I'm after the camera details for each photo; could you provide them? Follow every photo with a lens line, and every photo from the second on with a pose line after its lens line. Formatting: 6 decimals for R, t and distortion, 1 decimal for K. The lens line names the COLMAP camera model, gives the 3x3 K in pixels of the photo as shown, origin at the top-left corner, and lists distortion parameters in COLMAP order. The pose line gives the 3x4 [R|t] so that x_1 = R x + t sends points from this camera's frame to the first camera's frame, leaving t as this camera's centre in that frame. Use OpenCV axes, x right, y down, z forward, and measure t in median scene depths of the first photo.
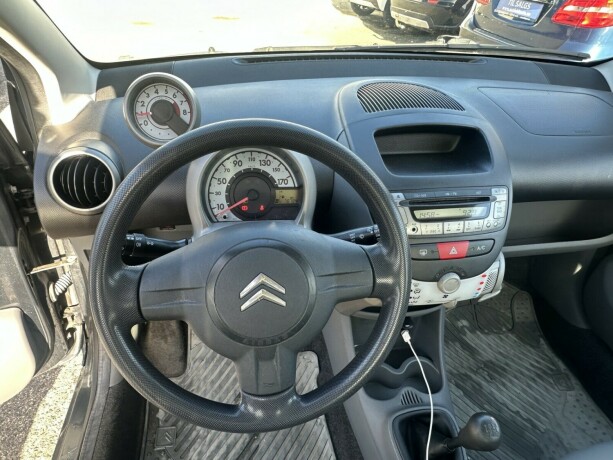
lens RADIAL K [[400.5, 0, 305.6], [0, 400.5, 231.5], [0, 0, 1]] dist [-0.006289, 0.001063]
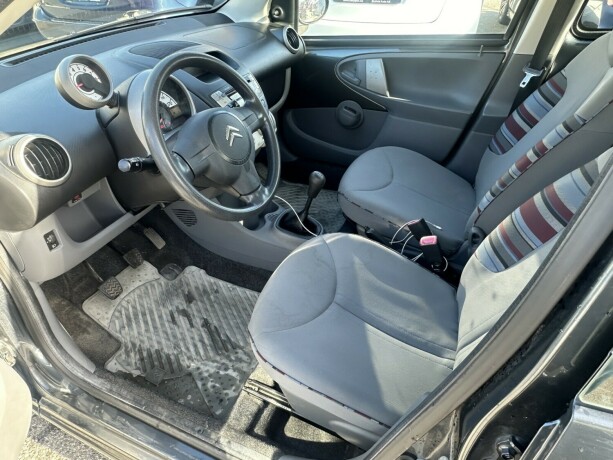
lens RADIAL K [[400.5, 0, 303.1], [0, 400.5, 231.9], [0, 0, 1]] dist [-0.006289, 0.001063]
pose [[0.539777, -0.543309, 0.643005, -0.593512], [0.530652, 0.812569, 0.241121, 0.104491], [-0.653490, 0.211060, 0.726914, -0.213957]]
